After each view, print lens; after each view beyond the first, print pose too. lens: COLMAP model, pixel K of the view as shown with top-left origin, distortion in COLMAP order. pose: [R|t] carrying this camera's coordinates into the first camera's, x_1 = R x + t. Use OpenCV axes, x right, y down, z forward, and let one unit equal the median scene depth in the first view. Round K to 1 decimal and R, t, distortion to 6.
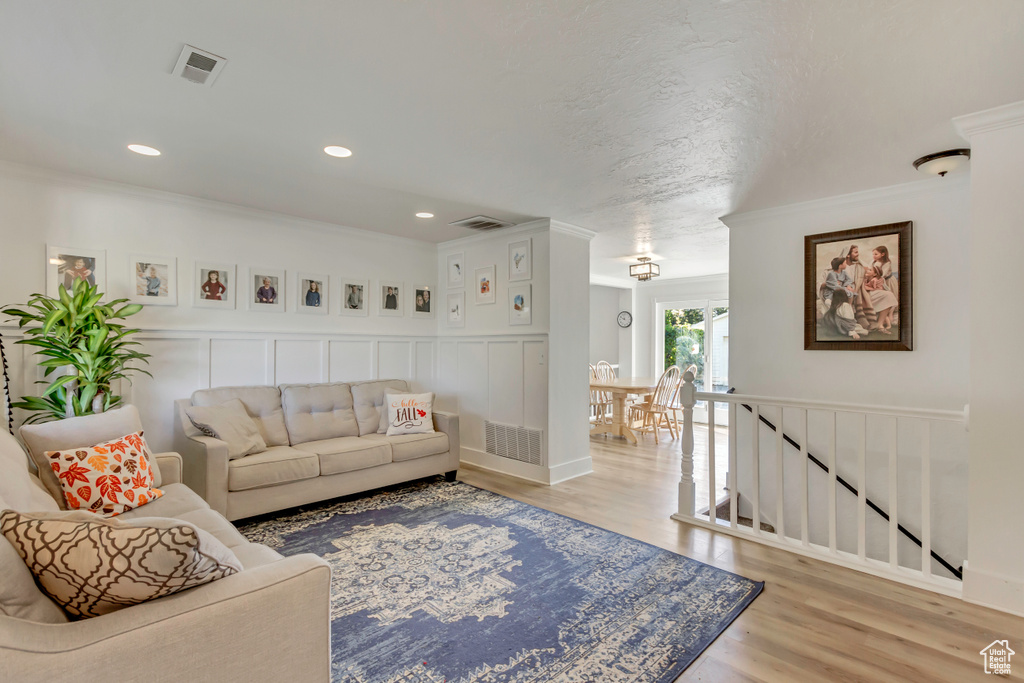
lens RADIAL K [[471.3, 0, 517.2], [0, 471.3, 340.7], [0, 0, 1]] dist [0.003524, -0.000192]
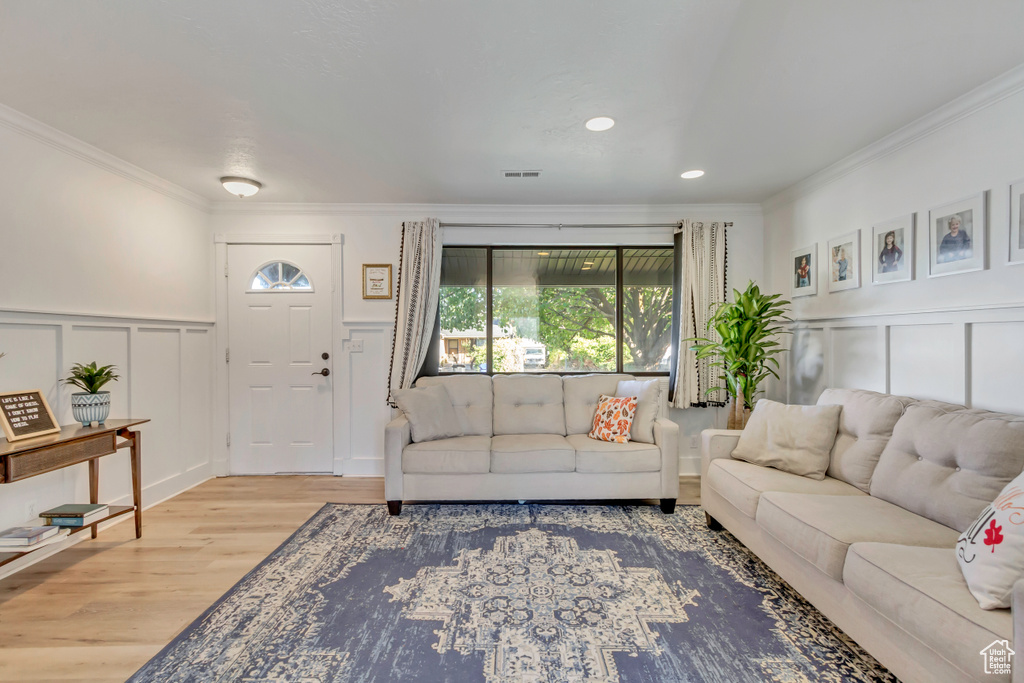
lens RADIAL K [[475.8, 0, 509.9], [0, 475.8, 342.1], [0, 0, 1]] dist [0.010000, -0.001211]
pose [[-0.711191, -0.001412, -0.702998, 0.356287], [0.004381, 0.999970, -0.006440, 0.028966], [0.702985, -0.007660, -0.711163, 1.335903]]
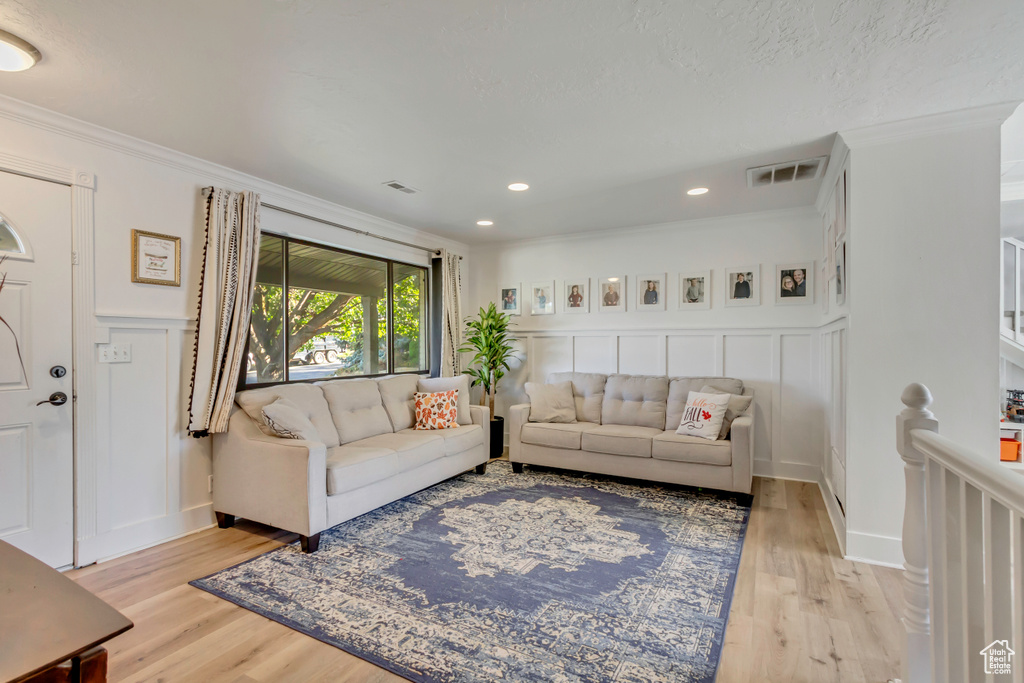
lens RADIAL K [[486.9, 0, 512.0], [0, 486.9, 341.5], [0, 0, 1]] dist [0.008187, -0.000404]
pose [[0.277741, -0.010885, -0.960594, 0.767000], [0.012880, 0.999888, -0.007606, 0.023623], [0.960569, -0.010260, 0.277851, 0.533268]]
